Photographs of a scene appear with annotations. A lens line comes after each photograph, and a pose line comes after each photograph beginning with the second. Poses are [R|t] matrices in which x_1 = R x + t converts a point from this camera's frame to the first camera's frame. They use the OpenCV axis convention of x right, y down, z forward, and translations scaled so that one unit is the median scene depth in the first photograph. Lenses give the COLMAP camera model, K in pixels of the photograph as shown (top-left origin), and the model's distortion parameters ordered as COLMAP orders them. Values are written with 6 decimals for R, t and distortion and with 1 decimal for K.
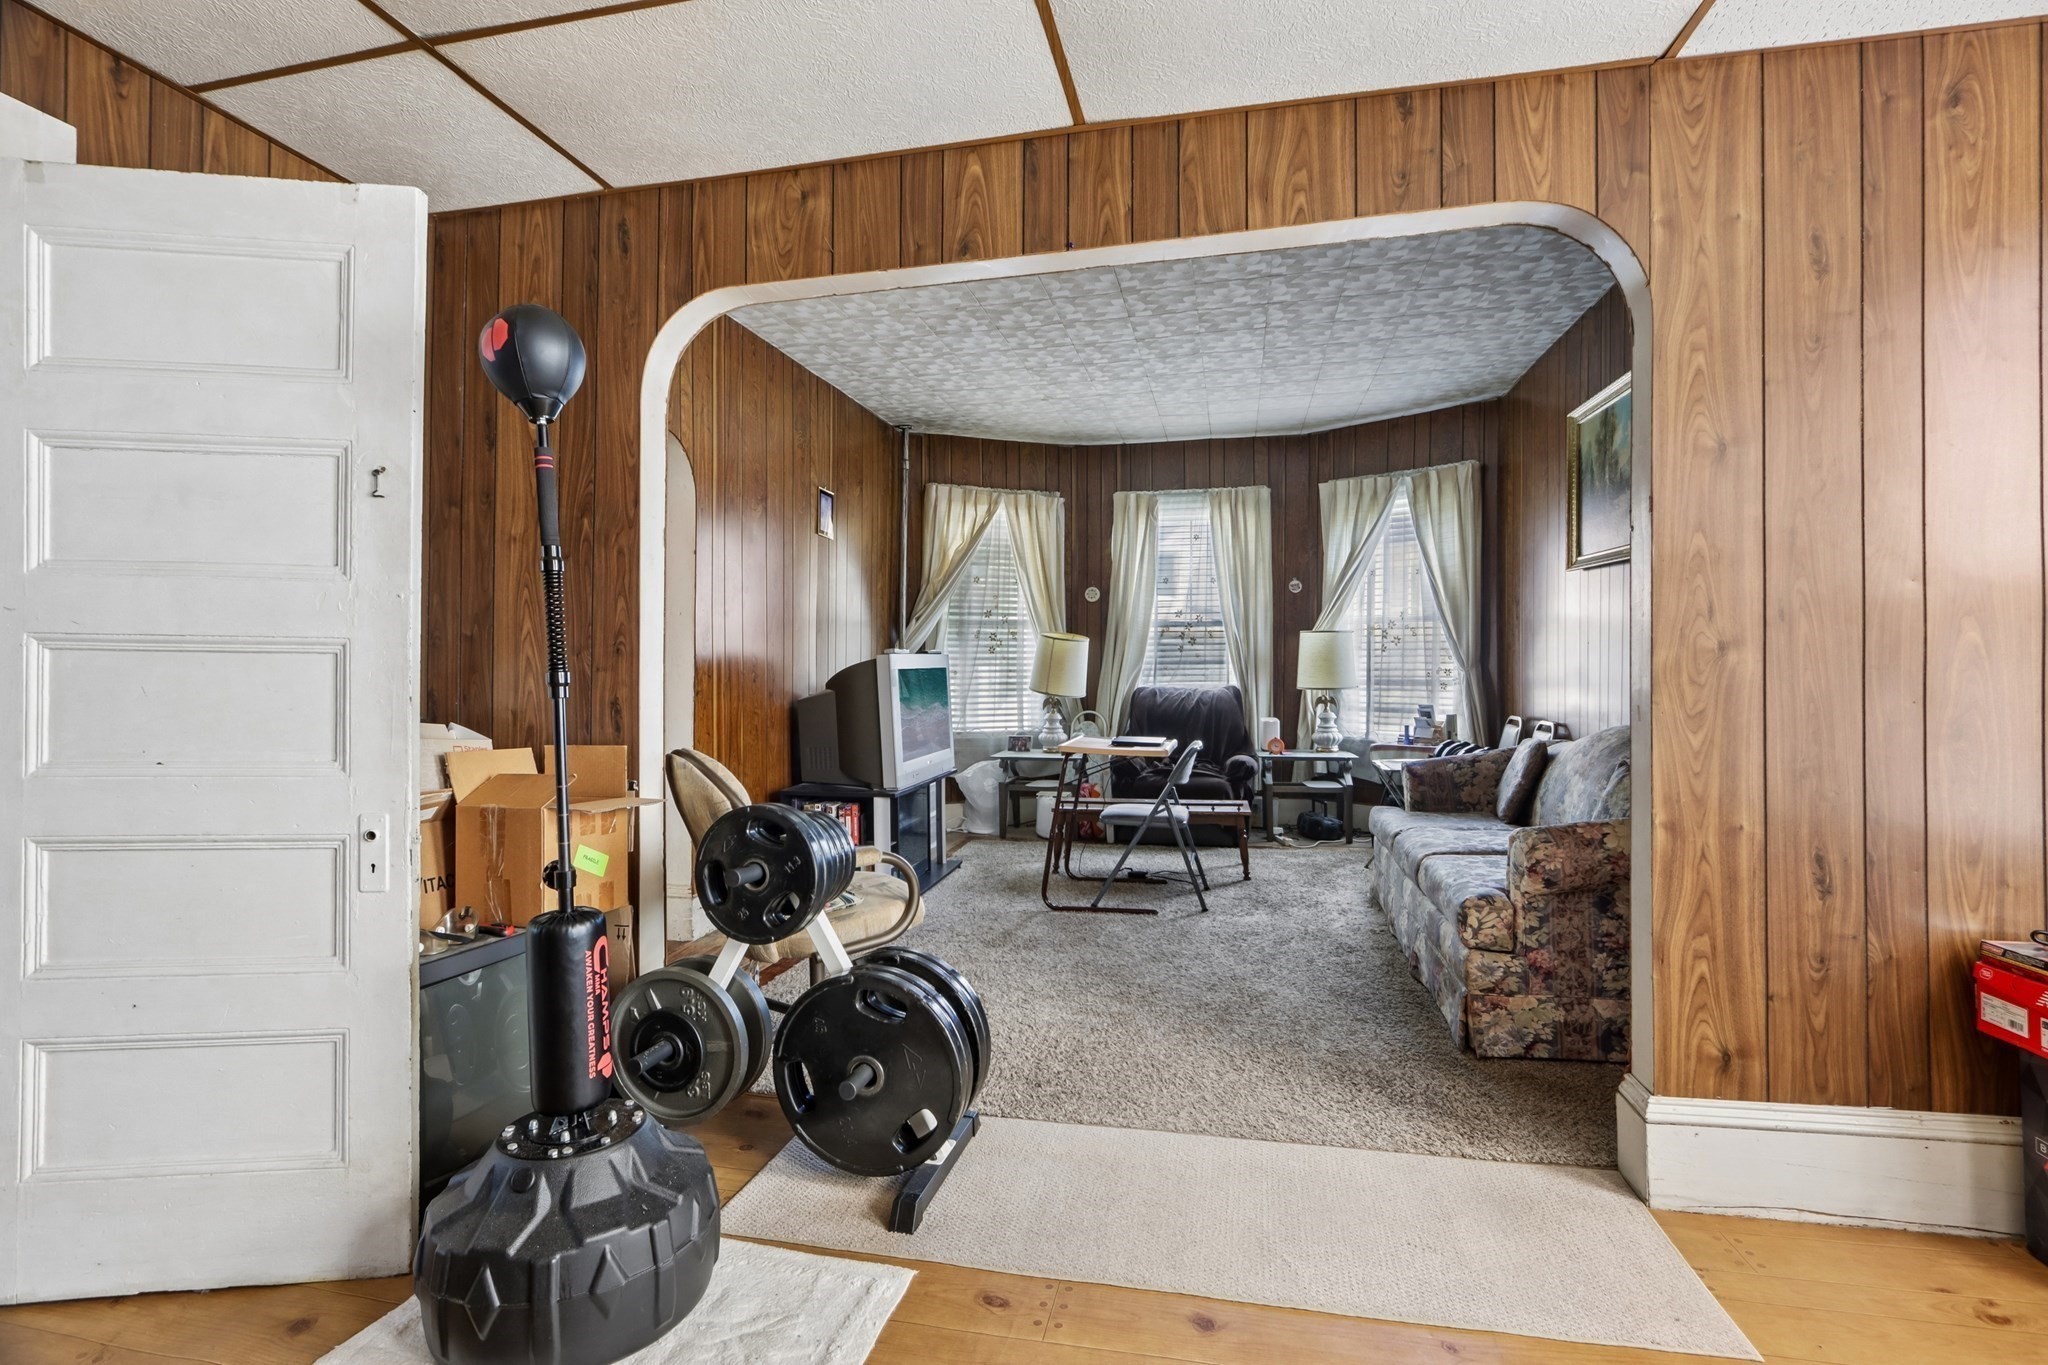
lens RADIAL K [[984.7, 0, 1023.8], [0, 984.7, 684.6], [0, 0, 1]] dist [-0.013687, 0.002494]
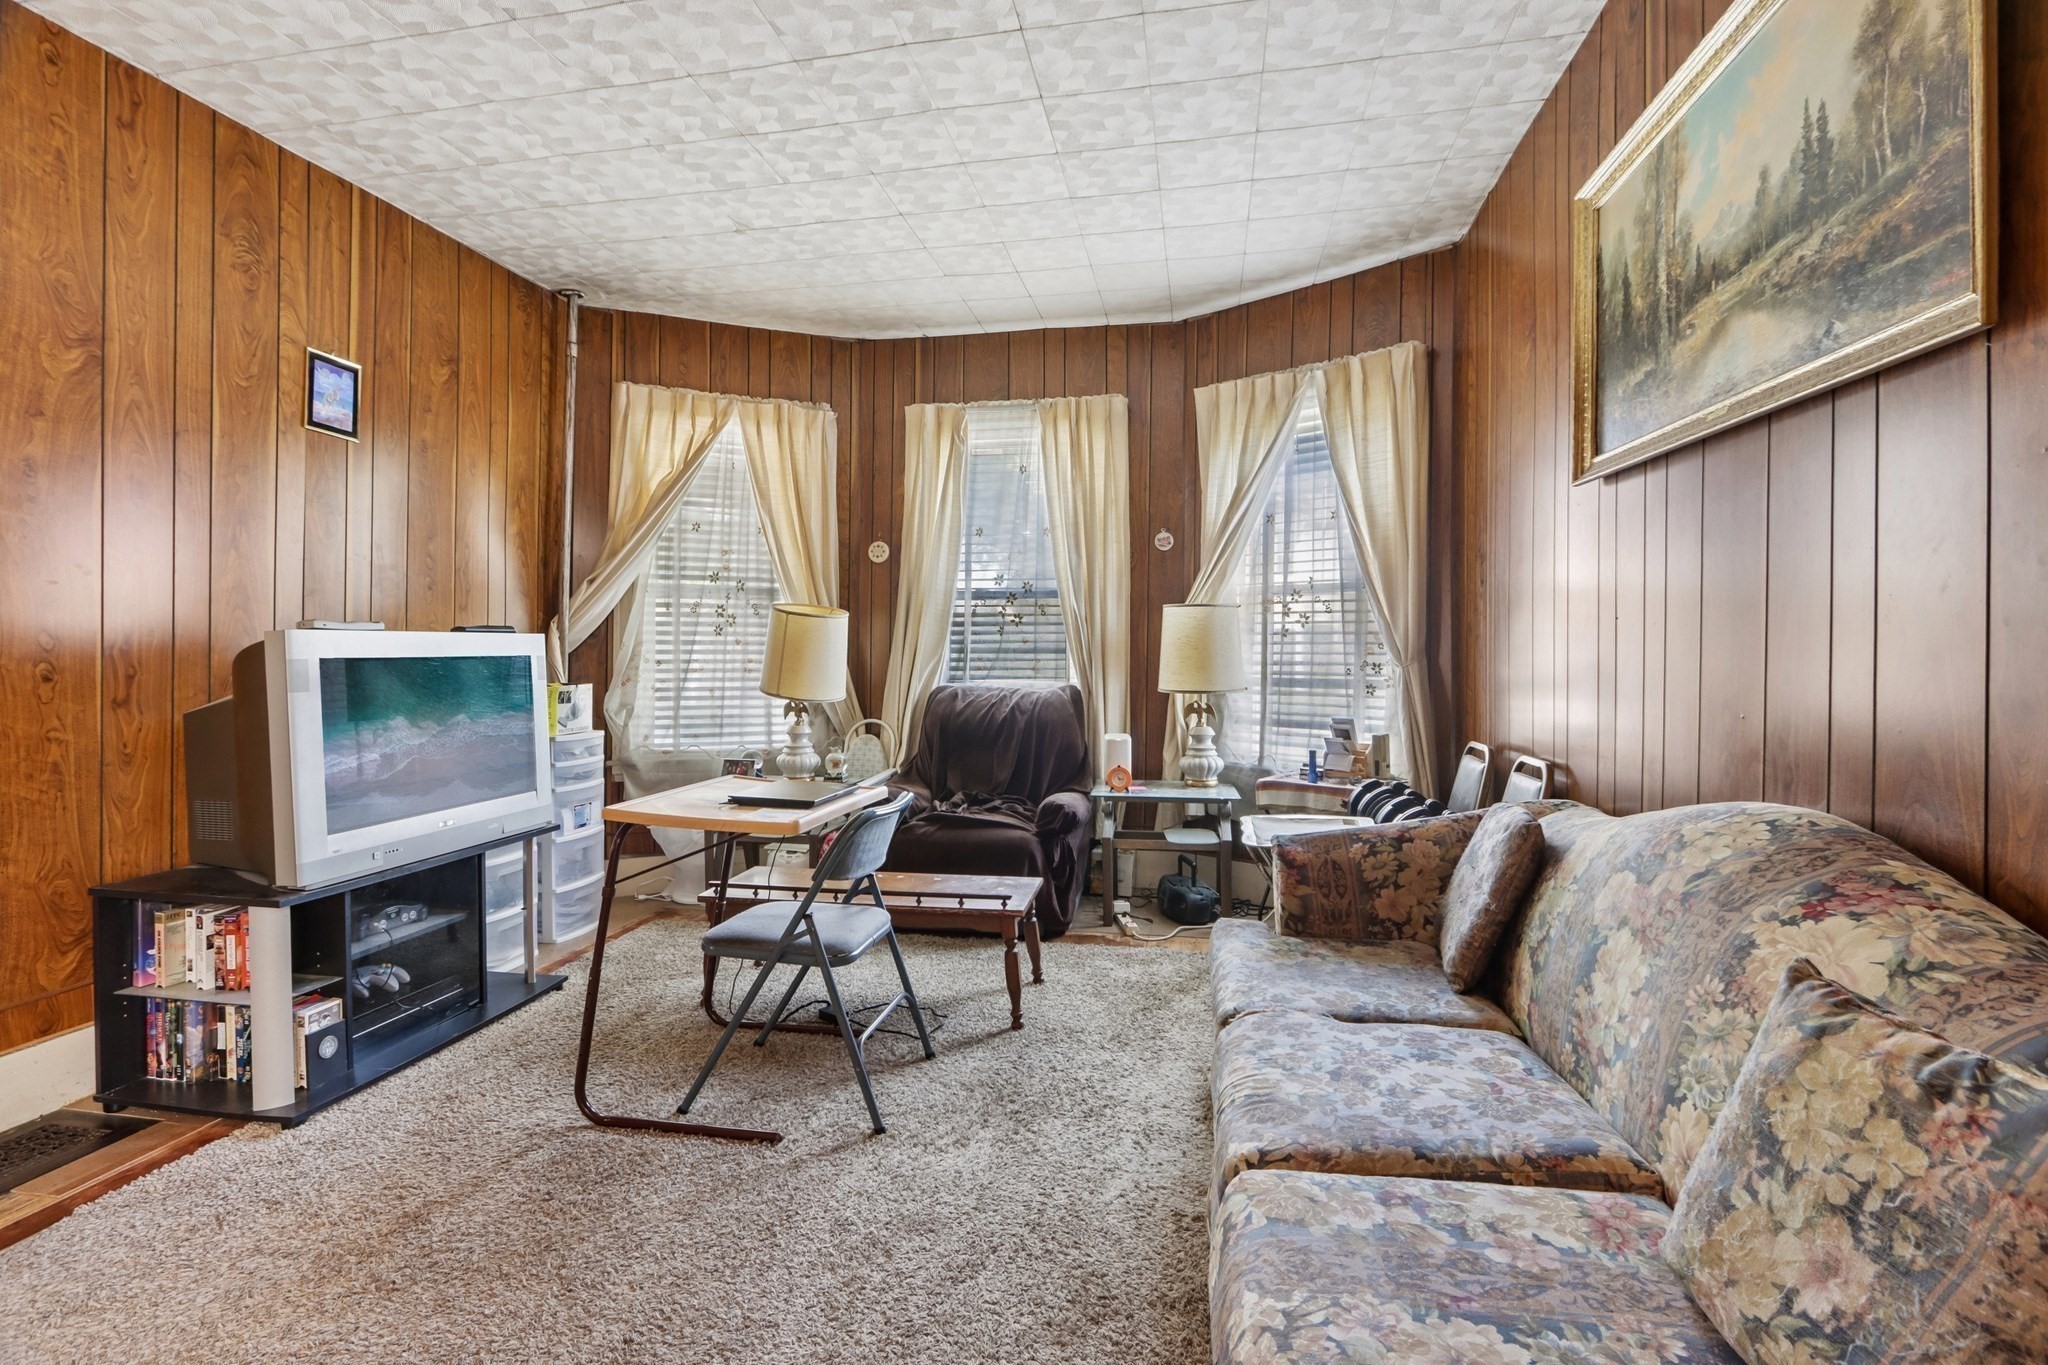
lens RADIAL K [[984.7, 0, 1025.1], [0, 984.7, 666.3], [0, 0, 1]] dist [-0.013687, 0.002494]
pose [[0.999537, 0.006345, 0.029742, 0.175113], [-0.006123, 0.999953, -0.007550, -0.007401], [-0.029789, 0.007364, 0.999529, 0.347659]]
